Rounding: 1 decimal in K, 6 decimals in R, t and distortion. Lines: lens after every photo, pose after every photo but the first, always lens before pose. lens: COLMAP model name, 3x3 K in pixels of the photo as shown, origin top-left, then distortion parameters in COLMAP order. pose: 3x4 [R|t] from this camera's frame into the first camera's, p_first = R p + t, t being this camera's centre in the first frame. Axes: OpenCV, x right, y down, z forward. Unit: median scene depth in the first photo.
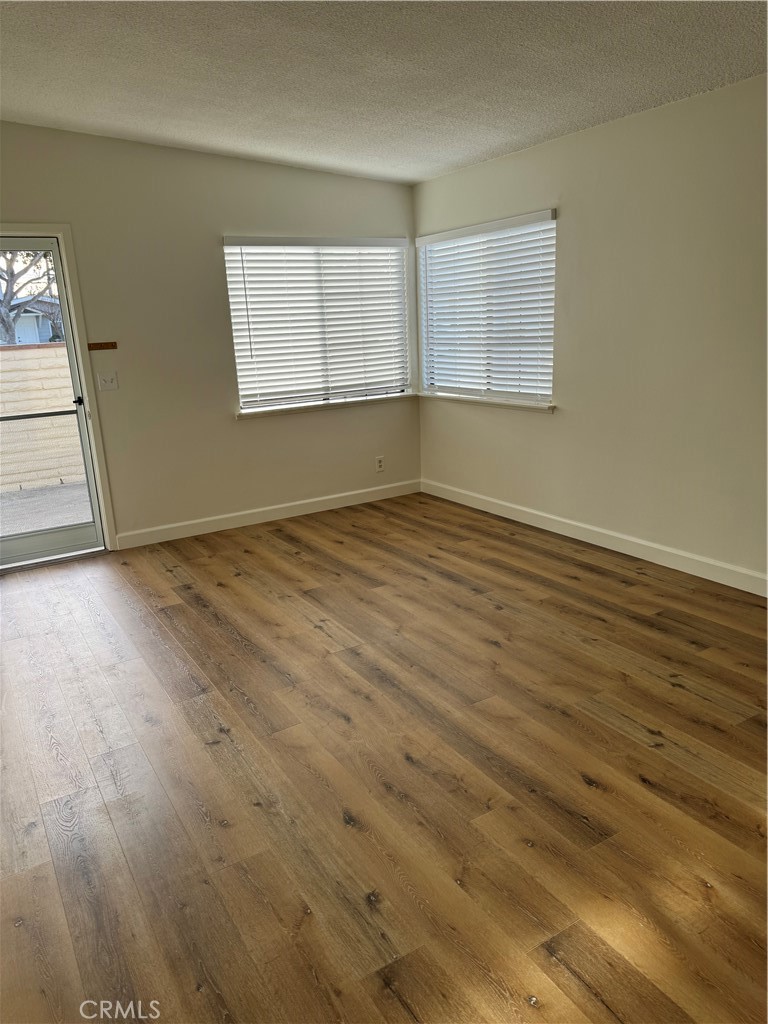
lens RADIAL K [[718.5, 0, 393.1], [0, 718.5, 513.2], [0, 0, 1]] dist [0.030981, -0.040511]
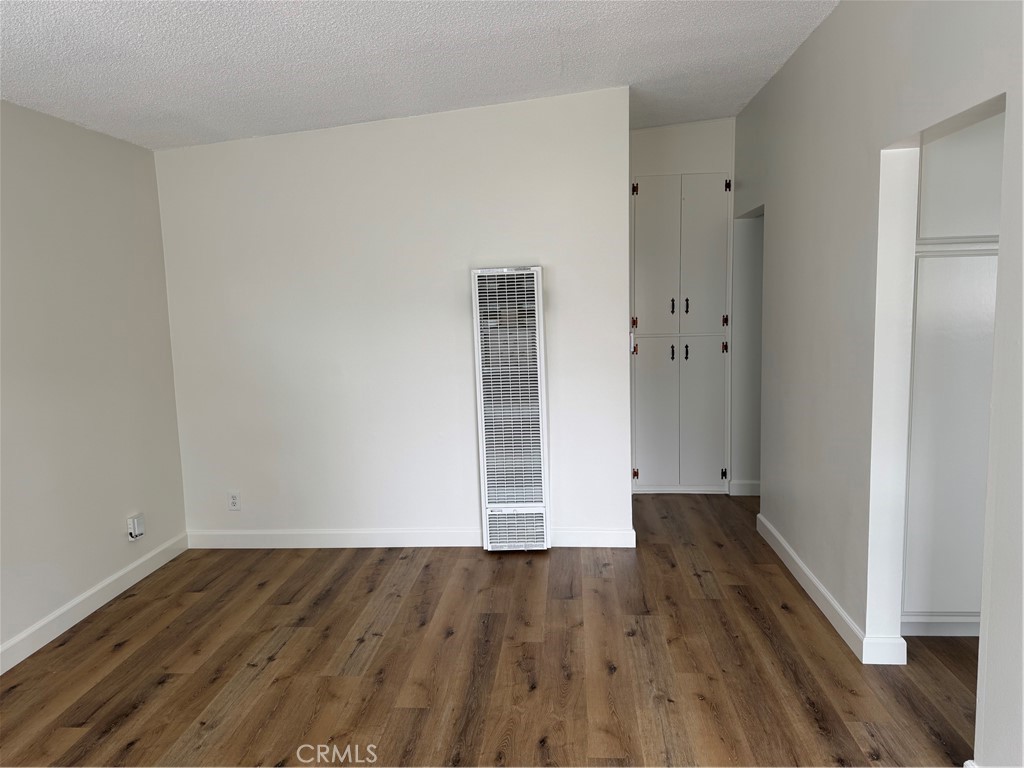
lens RADIAL K [[718.5, 0, 515.7], [0, 718.5, 385.6], [0, 0, 1]] dist [0.030981, -0.040511]
pose [[-0.798207, -0.007265, 0.602339, -0.610563], [0.221566, 0.926290, 0.304787, -0.433707], [-0.560155, 0.376741, -0.737762, 1.601429]]
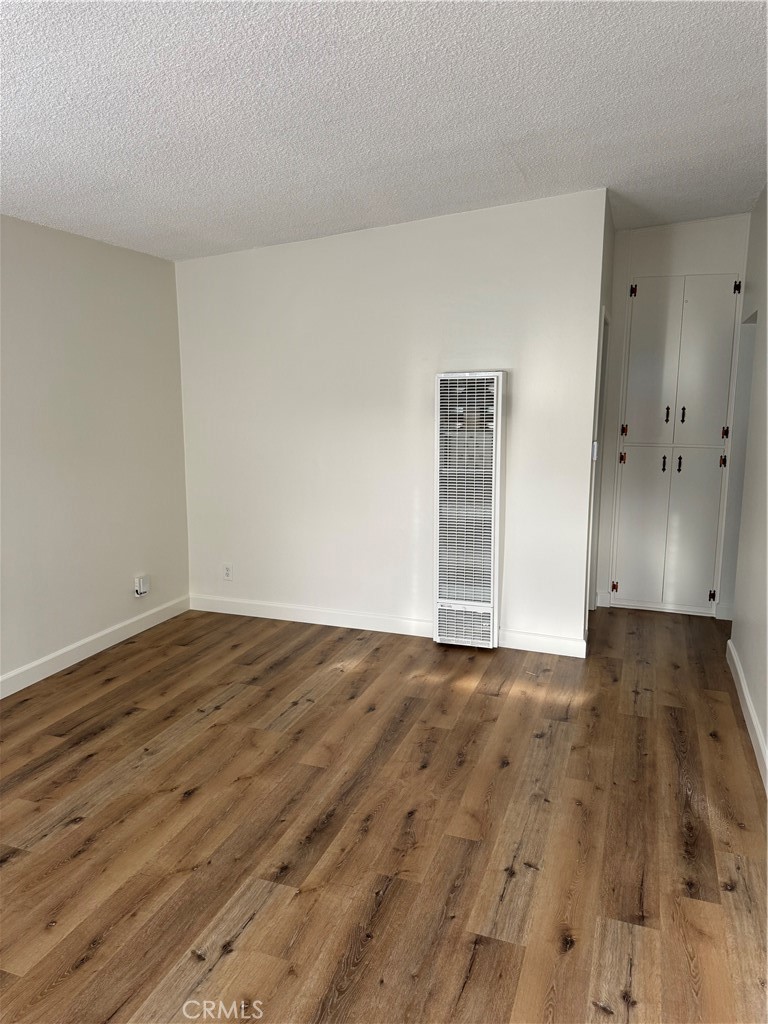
lens RADIAL K [[718.5, 0, 382.9], [0, 718.5, 511.5], [0, 0, 1]] dist [0.030981, -0.040511]
pose [[-0.612702, -0.085455, 0.785680, -0.825029], [0.232903, 0.930465, 0.282828, -0.409539], [-0.755217, 0.356276, -0.550195, 1.503667]]
